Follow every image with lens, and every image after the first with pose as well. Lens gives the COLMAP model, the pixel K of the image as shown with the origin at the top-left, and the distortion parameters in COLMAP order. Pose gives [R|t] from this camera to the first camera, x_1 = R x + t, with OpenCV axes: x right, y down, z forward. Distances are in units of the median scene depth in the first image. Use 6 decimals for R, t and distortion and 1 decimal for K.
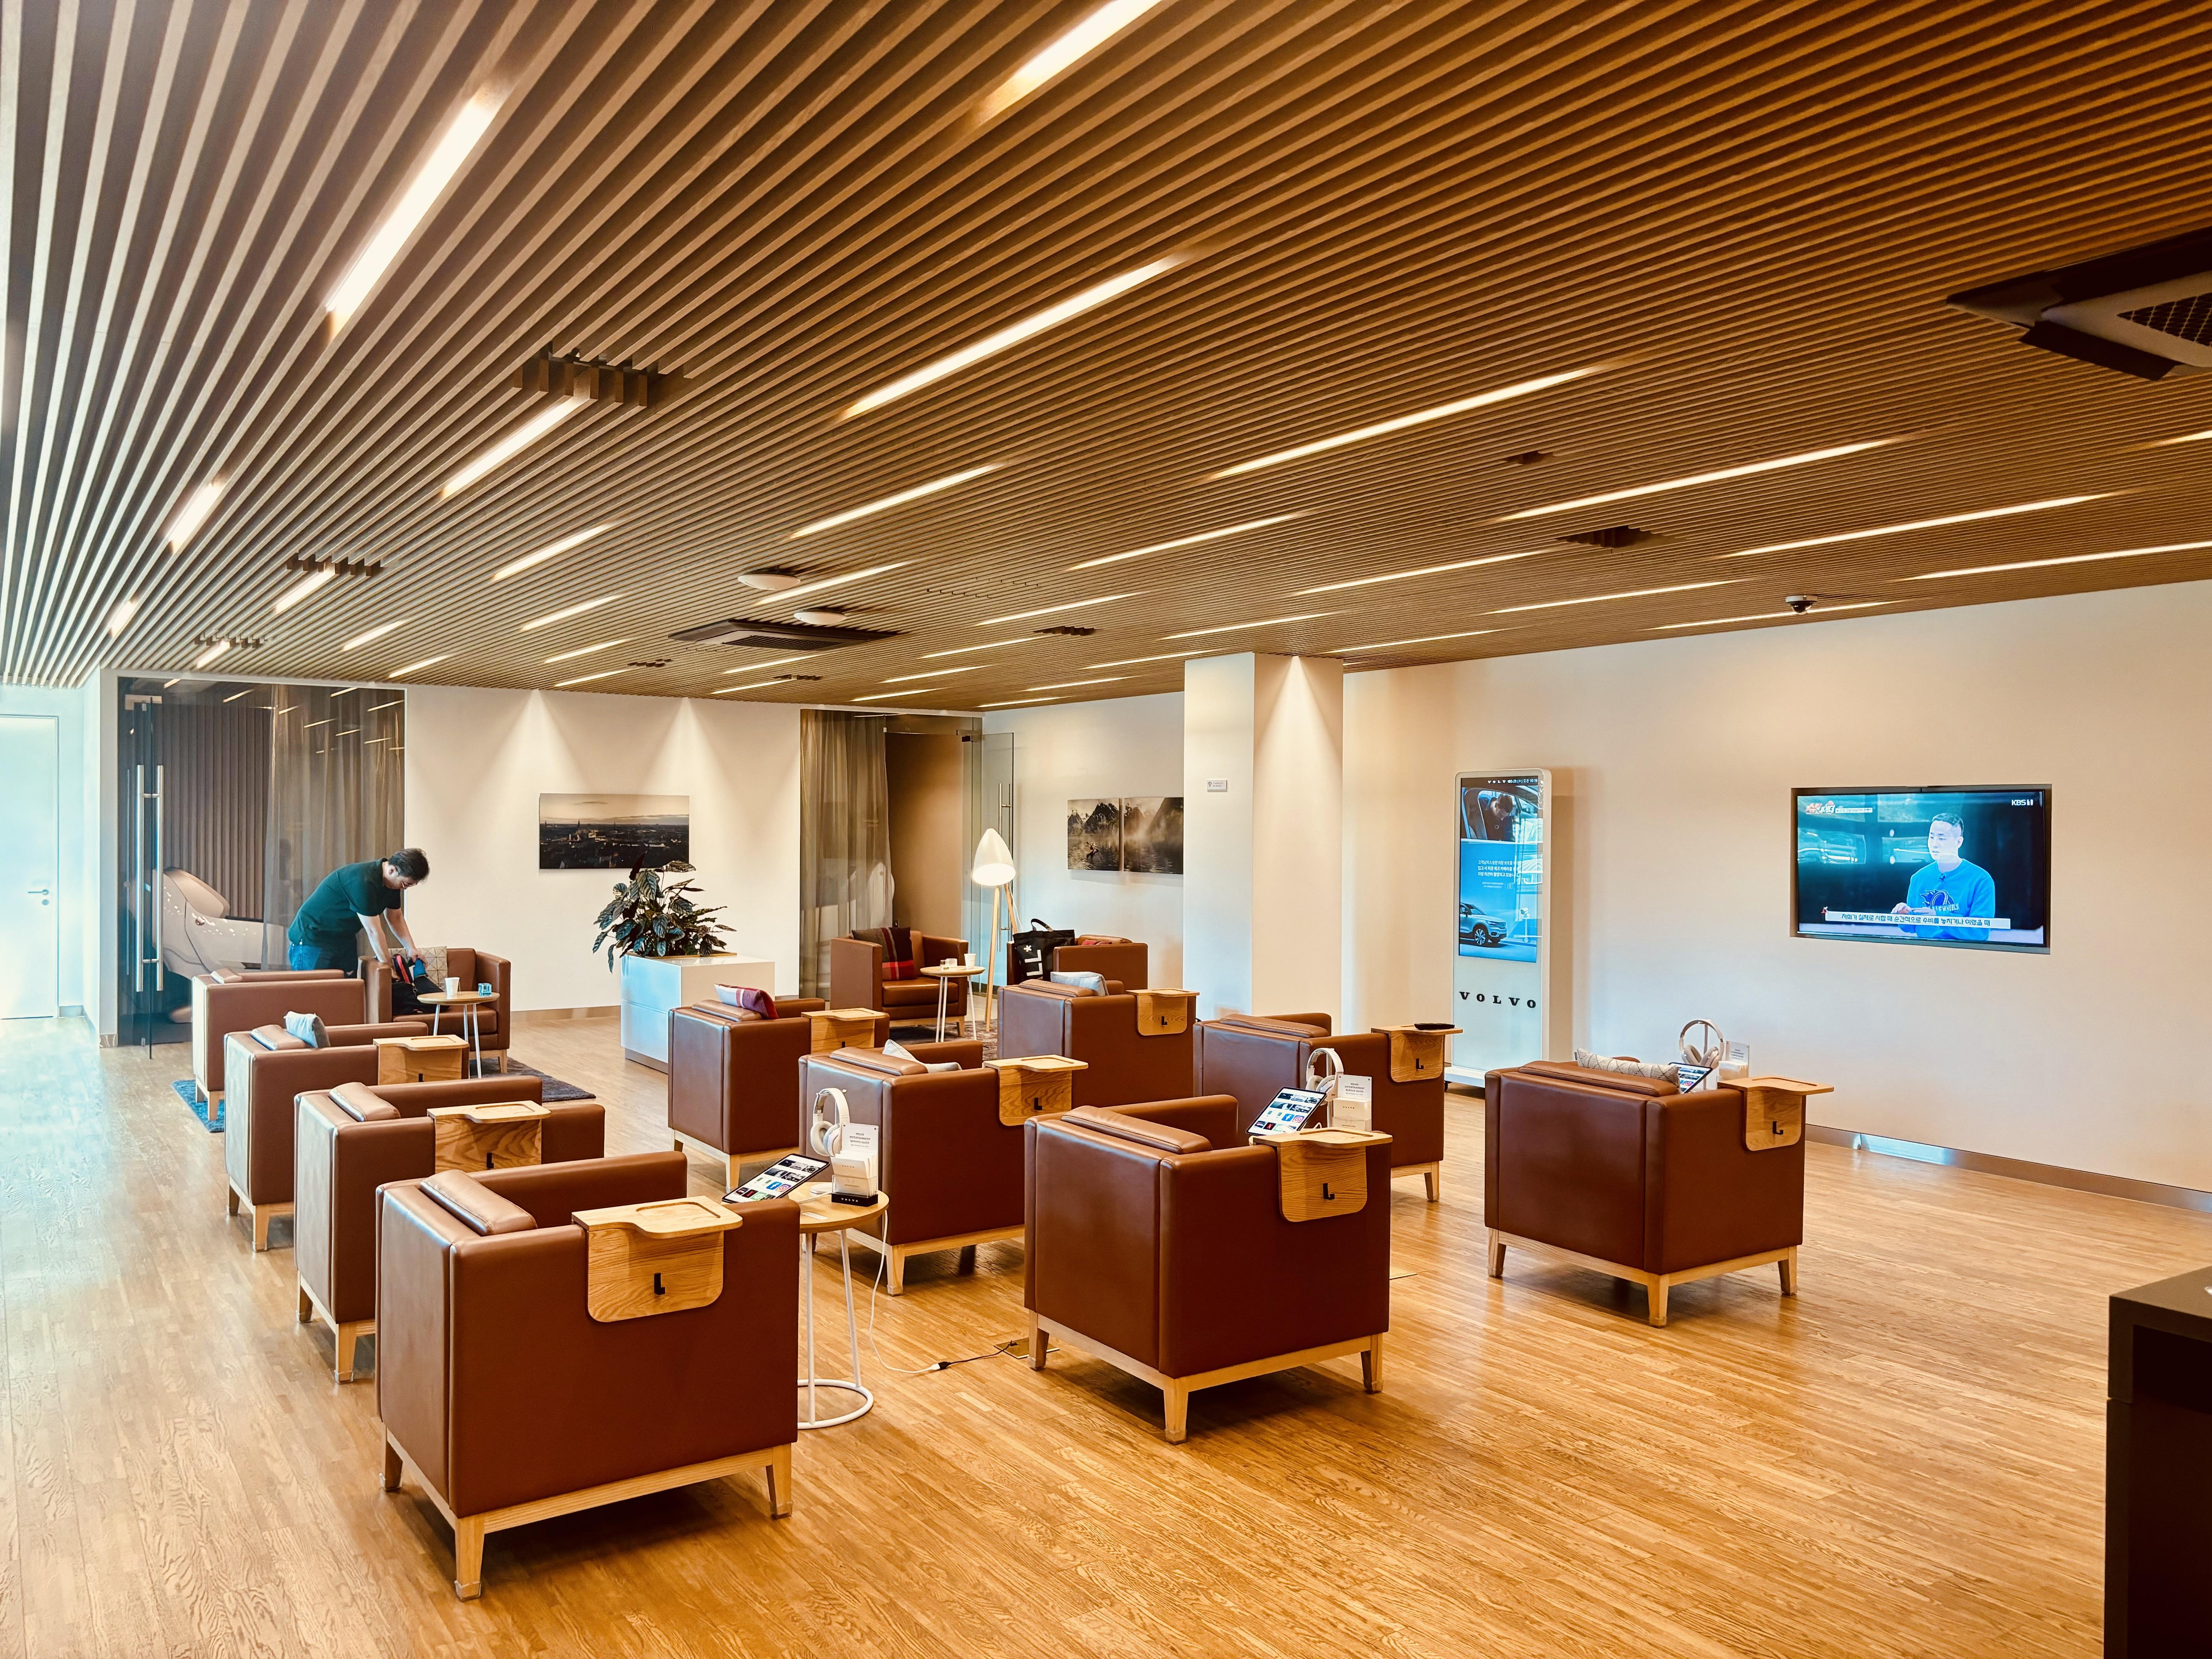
lens RADIAL K [[1658.8, 0, 1109.4], [0, 1658.8, 836.9], [0, 0, 1]] dist [-0.002567, -0.013092]
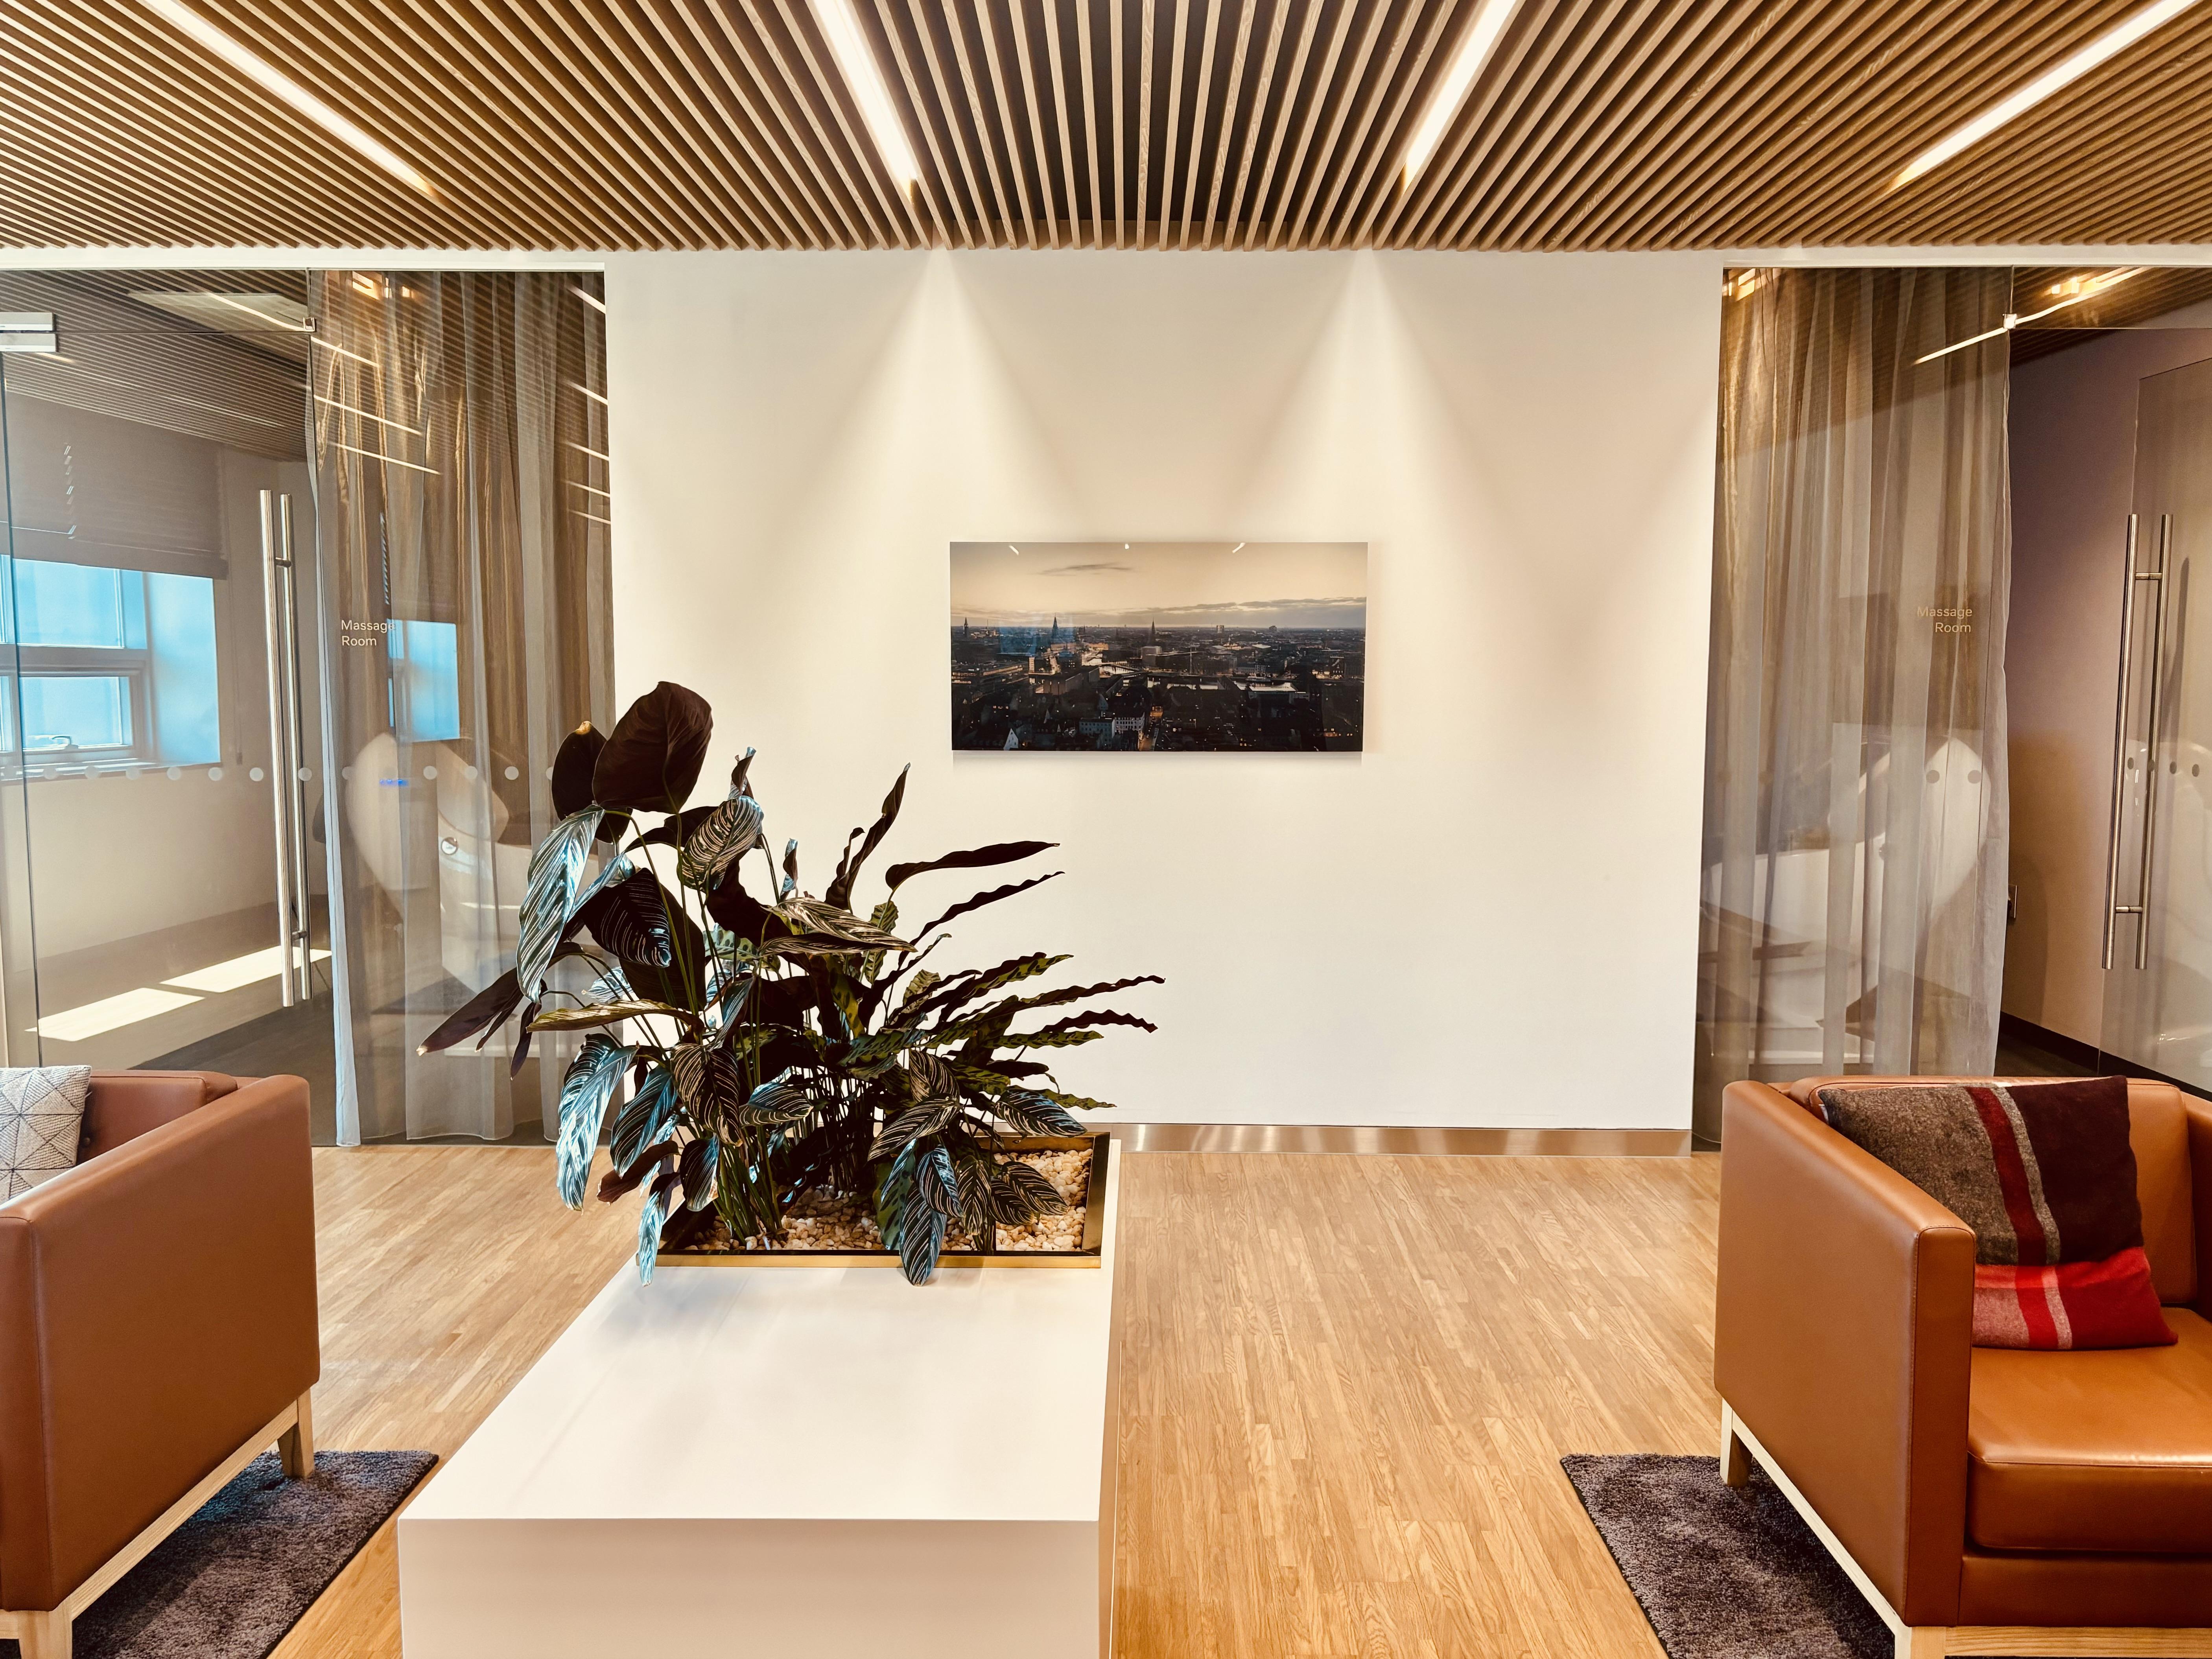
lens RADIAL K [[1658.8, 0, 1100.4], [0, 1658.8, 844.6], [0, 0, 1]] dist [-0.002567, -0.013092]
pose [[0.823438, 0.064598, -0.563717, -0.115143], [-0.002088, 0.993836, 0.110838, -0.000766], [0.567402, -0.090091, 0.818498, 0.779512]]
